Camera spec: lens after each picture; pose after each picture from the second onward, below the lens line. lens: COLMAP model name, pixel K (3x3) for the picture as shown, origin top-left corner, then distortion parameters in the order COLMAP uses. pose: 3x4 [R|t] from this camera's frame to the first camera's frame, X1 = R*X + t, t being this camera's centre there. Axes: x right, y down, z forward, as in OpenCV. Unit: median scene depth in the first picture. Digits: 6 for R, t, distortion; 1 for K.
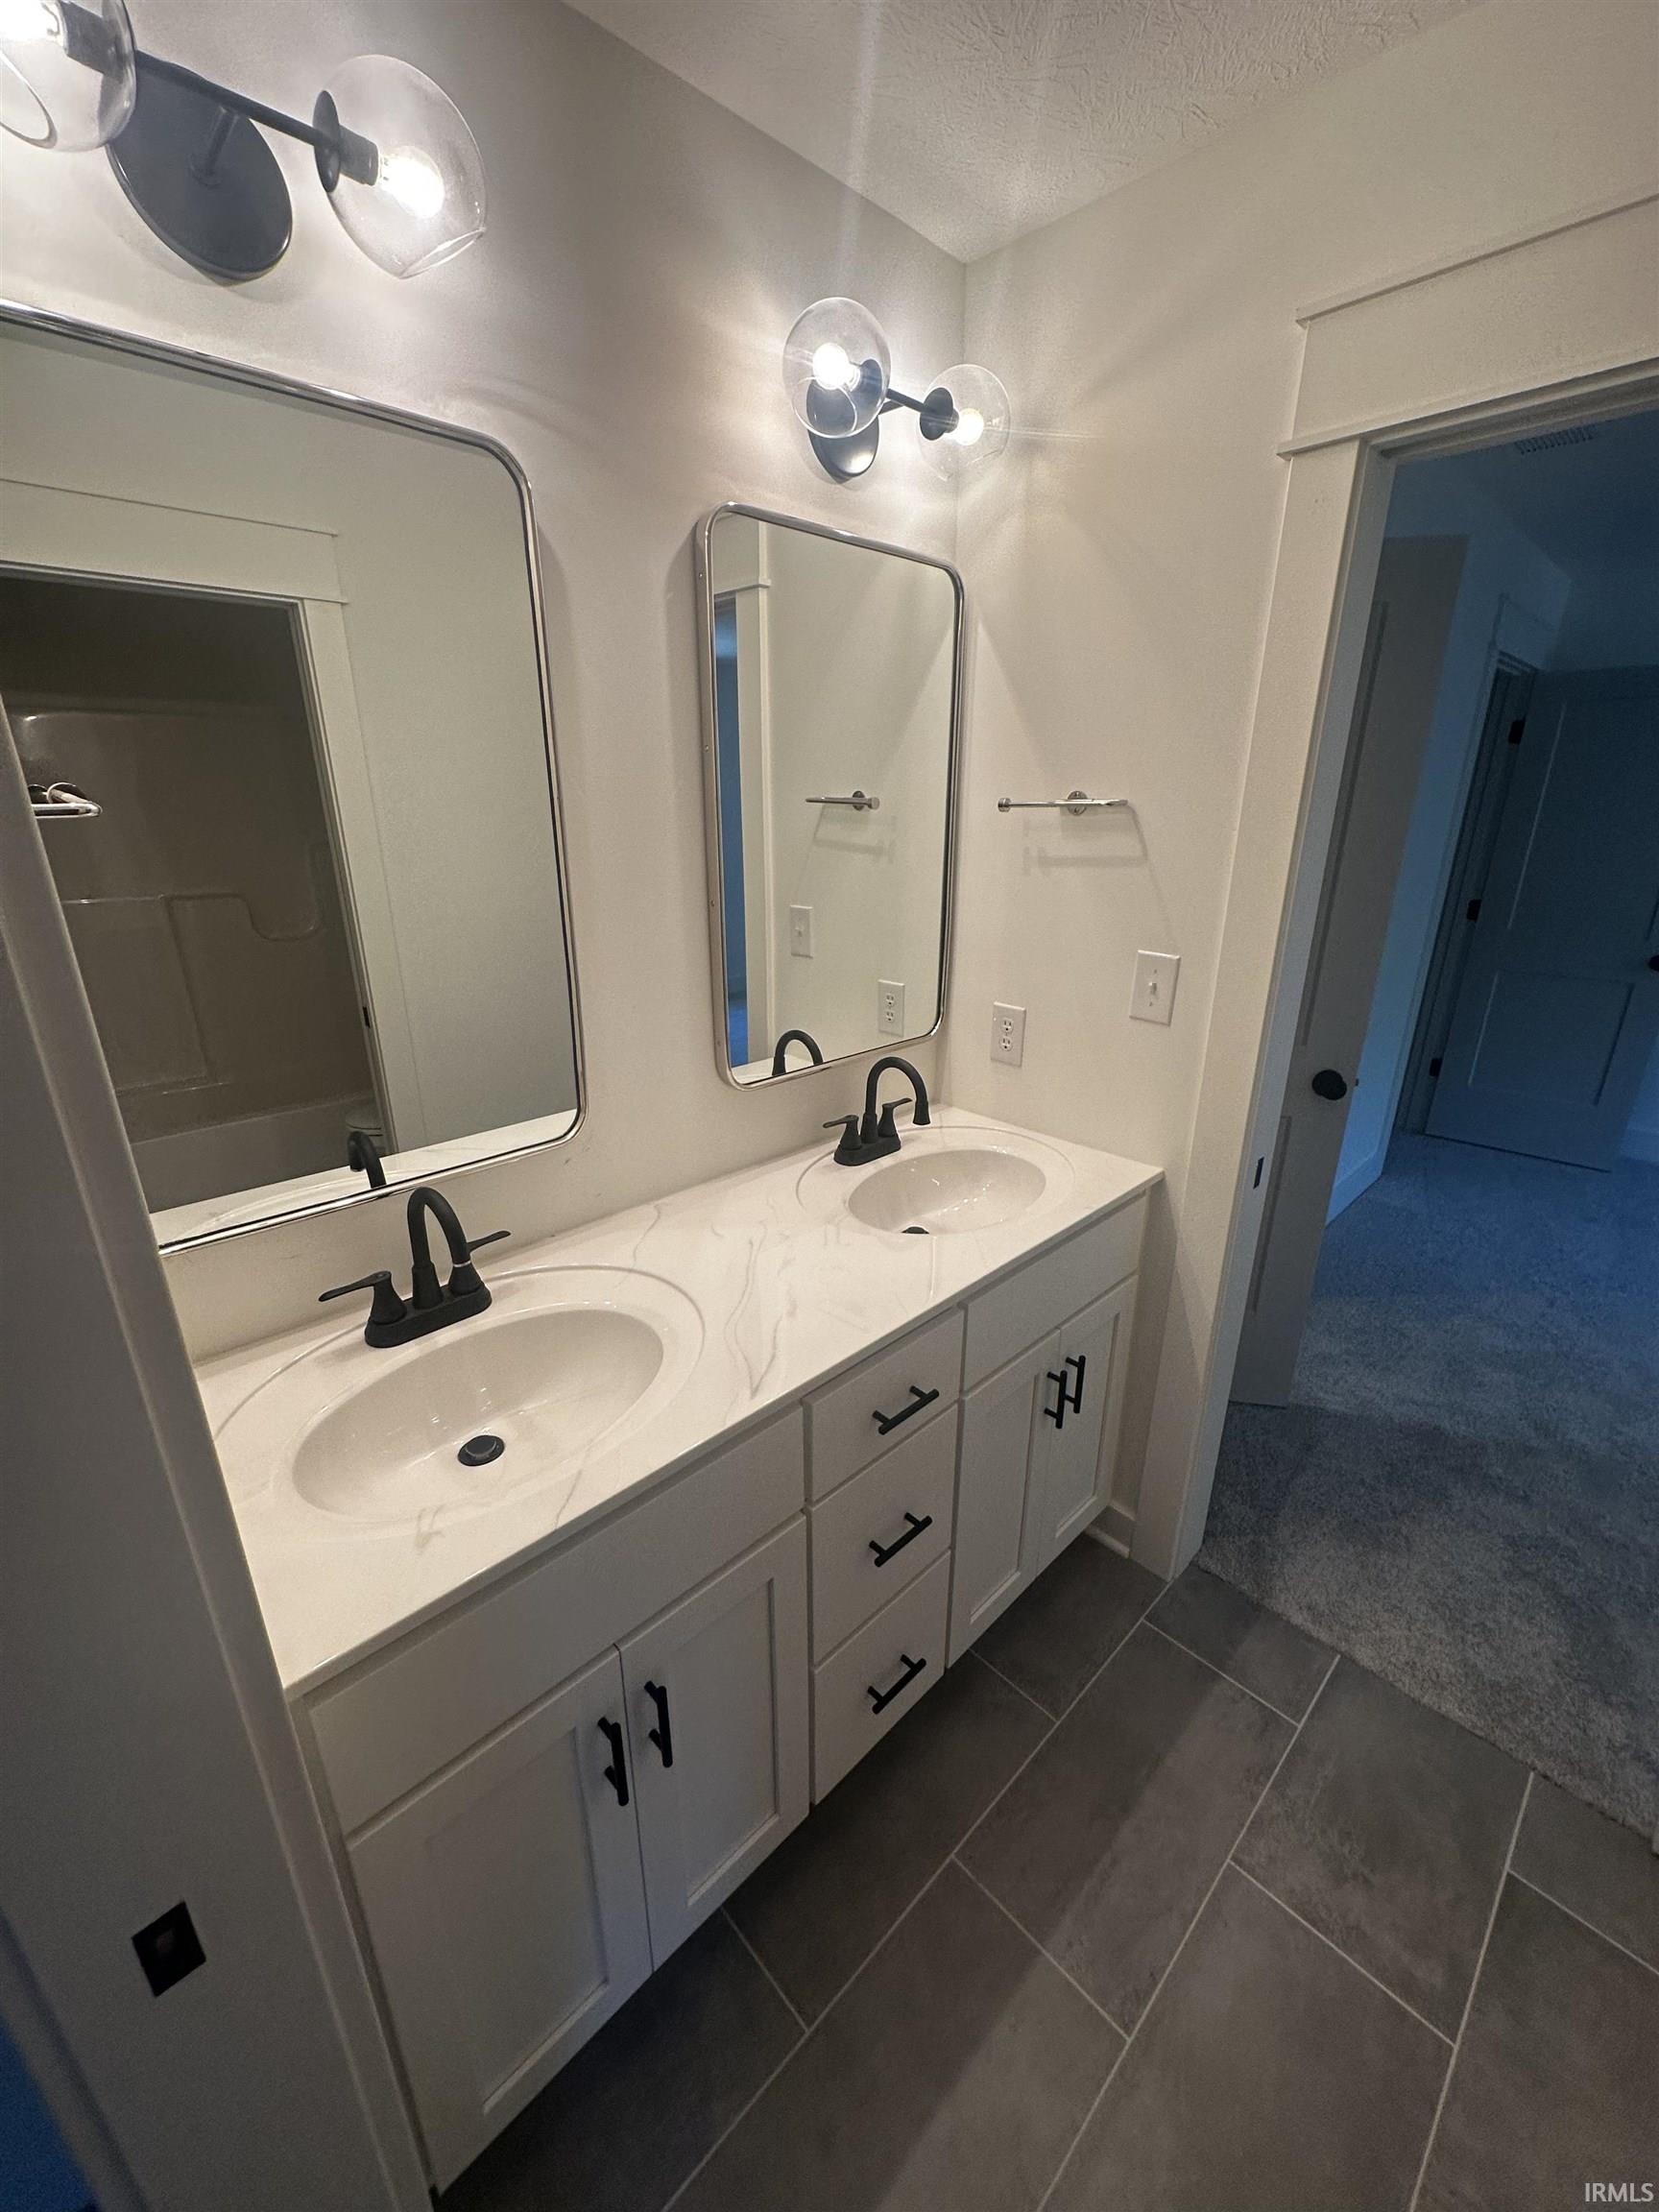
lens RADIAL K [[881.2, 0, 829.5], [0, 881.2, 1106.0], [0, 0, 1]] dist [0.000747, -0.000387]
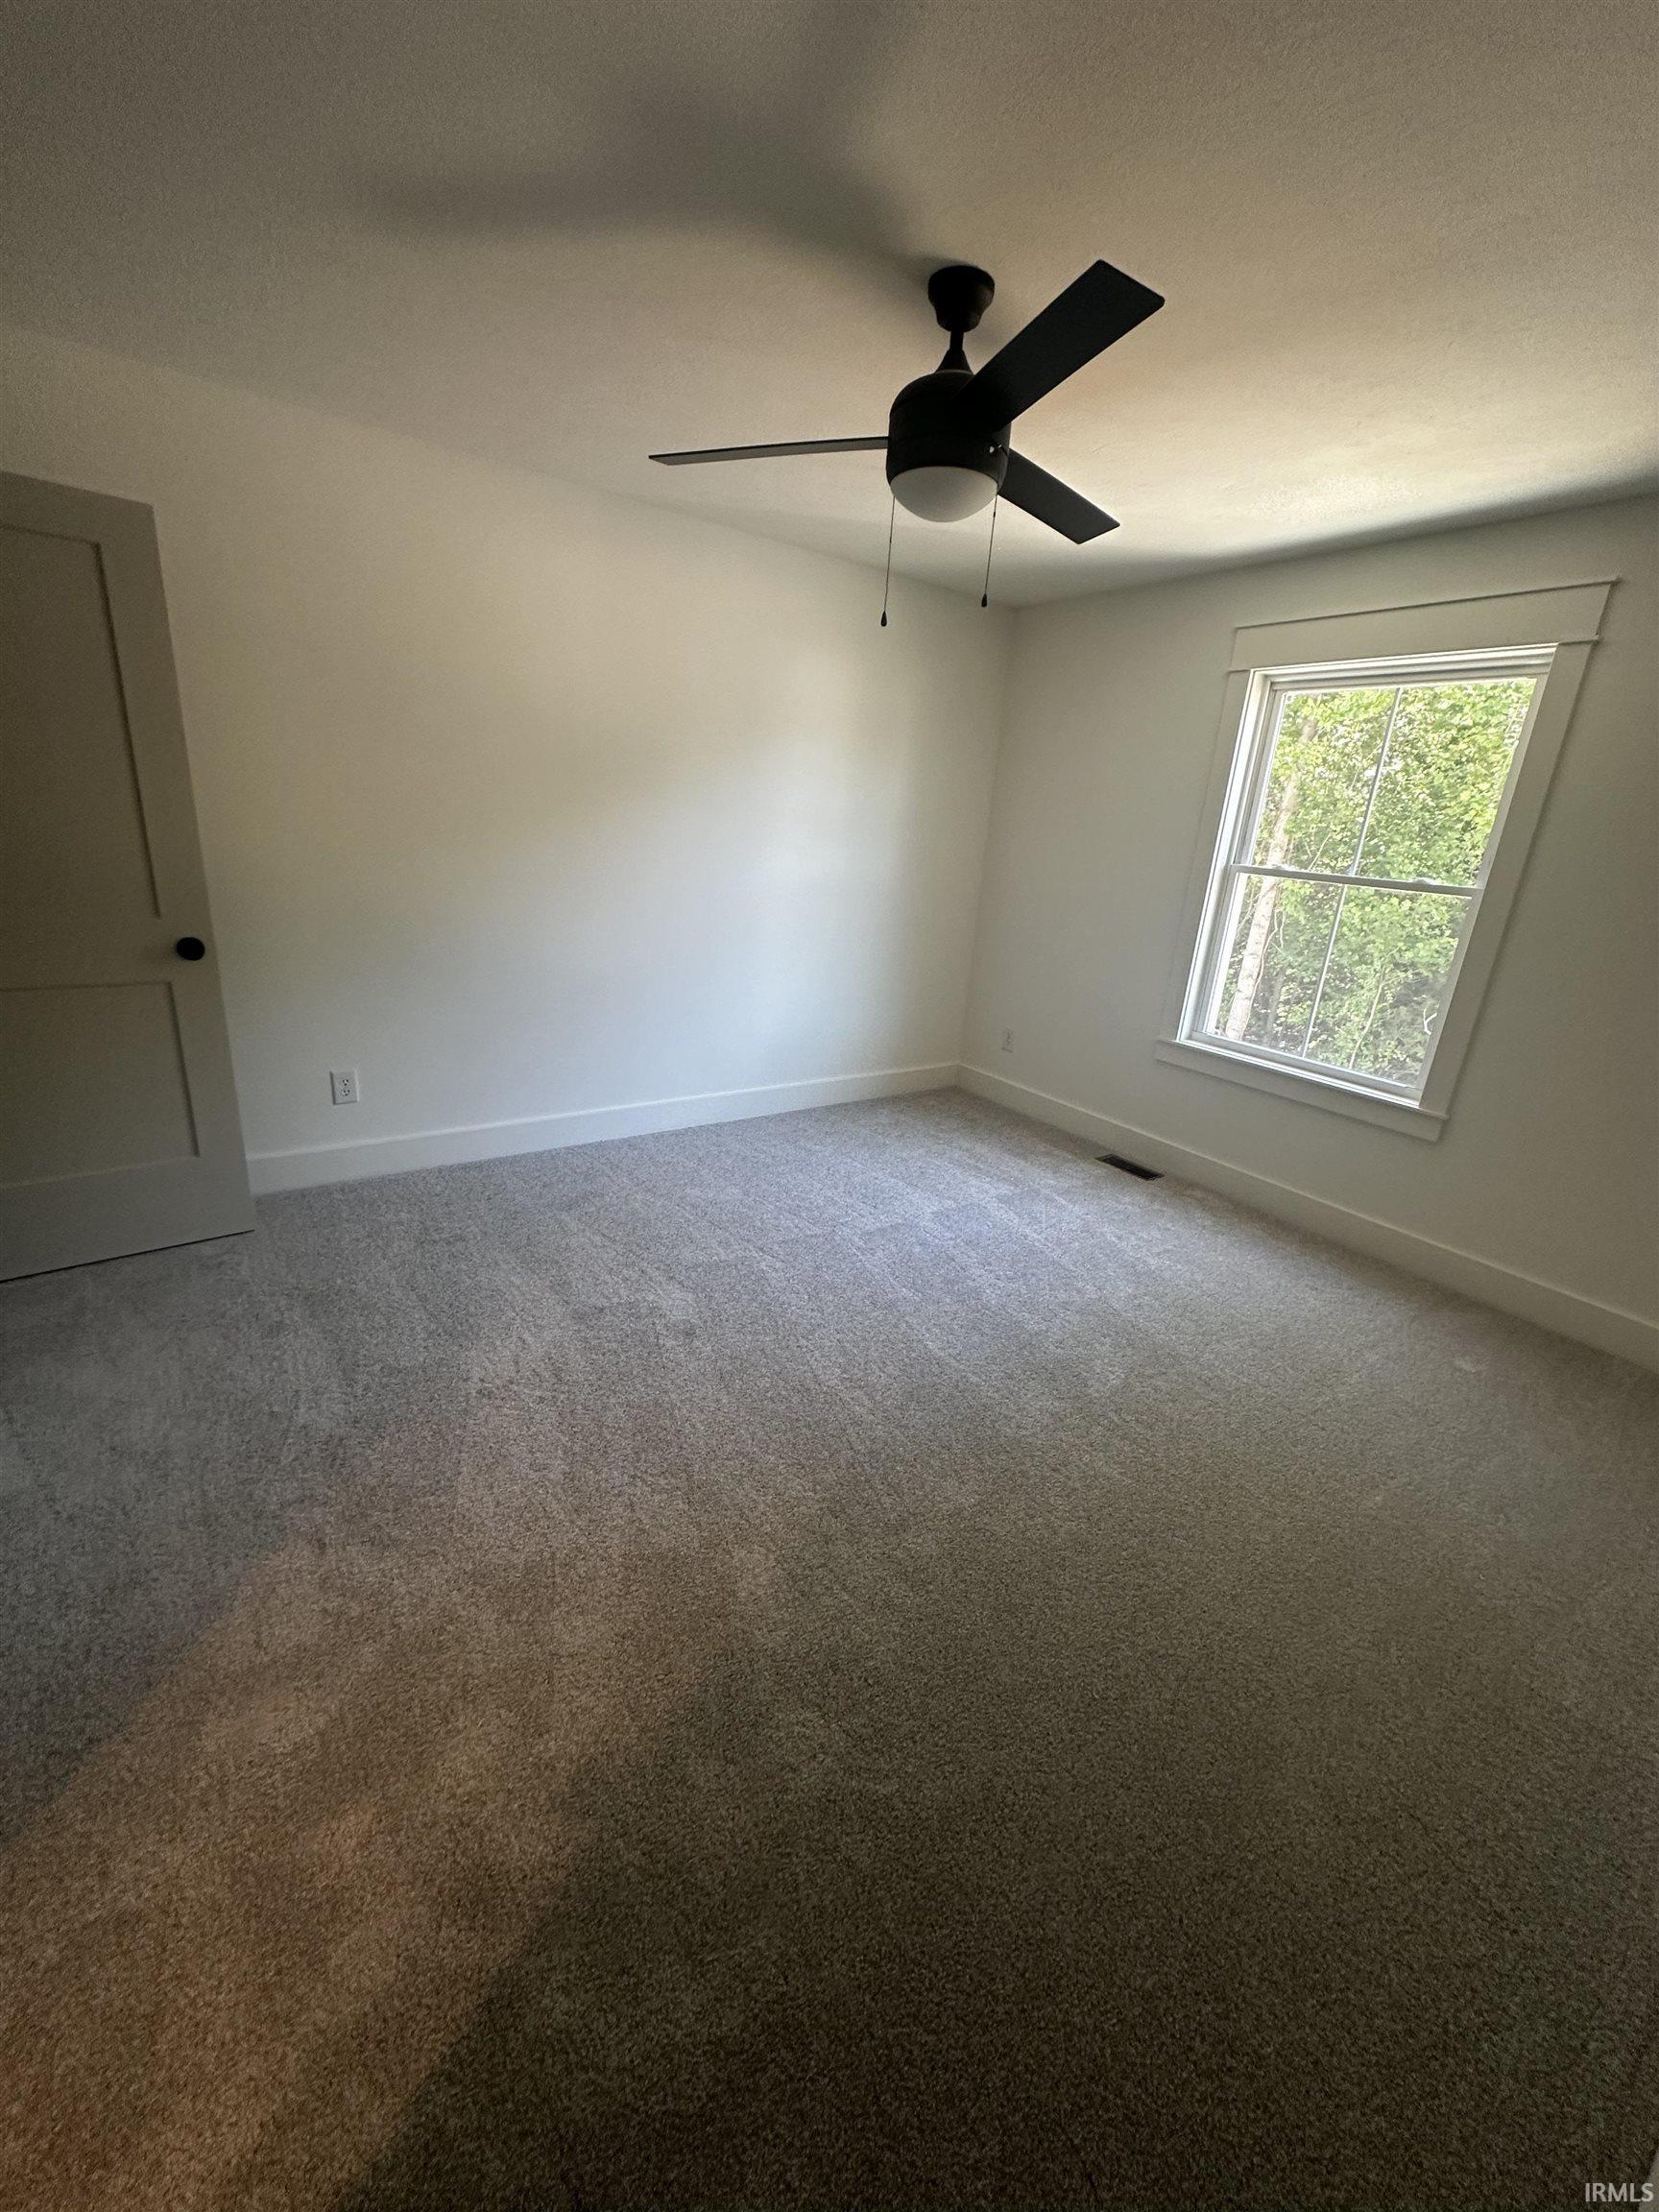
lens RADIAL K [[881.2, 0, 829.5], [0, 881.2, 1106.0], [0, 0, 1]] dist [0.000747, -0.000387]
pose [[0.150838, -0.296064, 0.943183, 0.333942], [0.254648, 0.933538, 0.252312, -0.095956], [-0.955197, 0.202121, 0.216205, 0.406249]]
